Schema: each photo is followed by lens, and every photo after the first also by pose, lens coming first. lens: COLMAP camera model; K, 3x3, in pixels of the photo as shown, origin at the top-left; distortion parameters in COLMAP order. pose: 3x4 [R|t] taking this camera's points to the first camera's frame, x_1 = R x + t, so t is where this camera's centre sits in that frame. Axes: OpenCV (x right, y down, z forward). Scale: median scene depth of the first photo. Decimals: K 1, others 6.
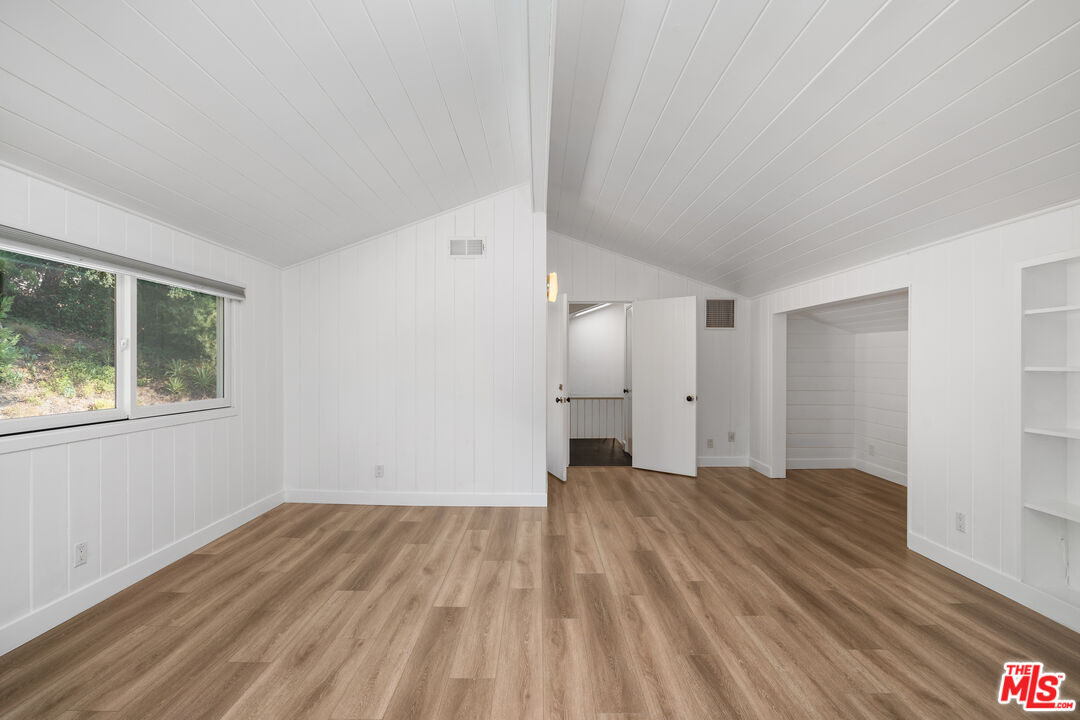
lens RADIAL K [[494.6, 0, 539.2], [0, 494.6, 363.8], [0, 0, 1]] dist [-0.000994, 0.001032]
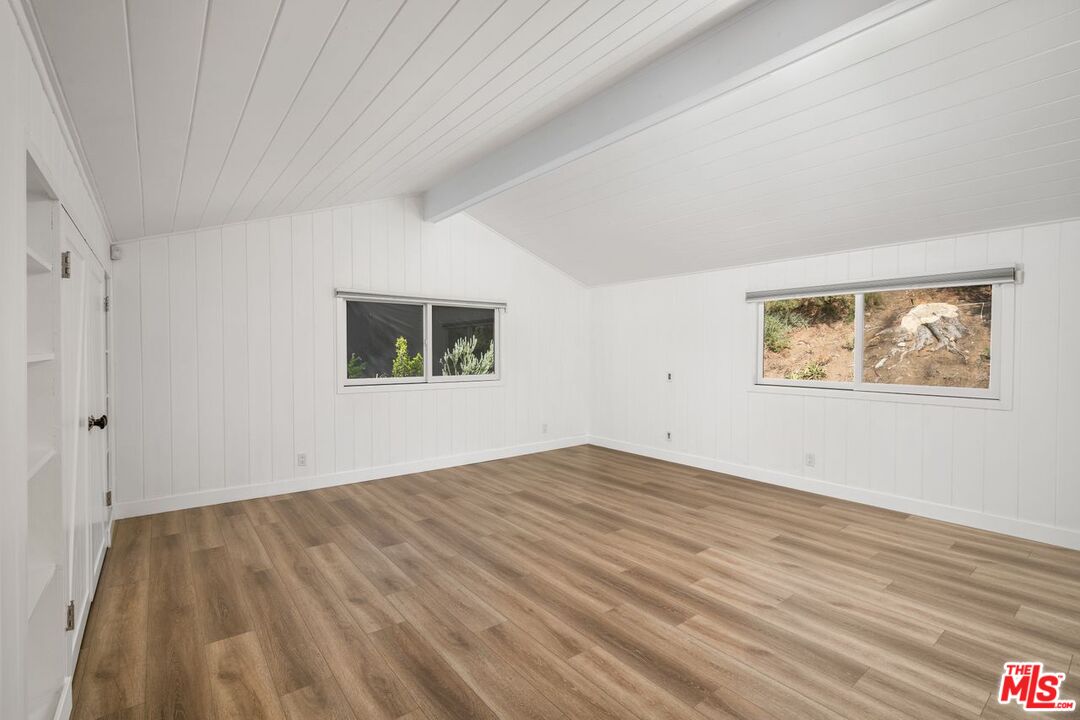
lens RADIAL K [[494.6, 0, 539.2], [0, 494.6, 357.3], [0, 0, 1]] dist [-0.000994, 0.001032]
pose [[-0.788901, 0.003256, -0.614512, 0.882378], [-0.003028, 0.999953, 0.009186, 0.001135], [0.614513, 0.009107, -0.788854, 1.692076]]
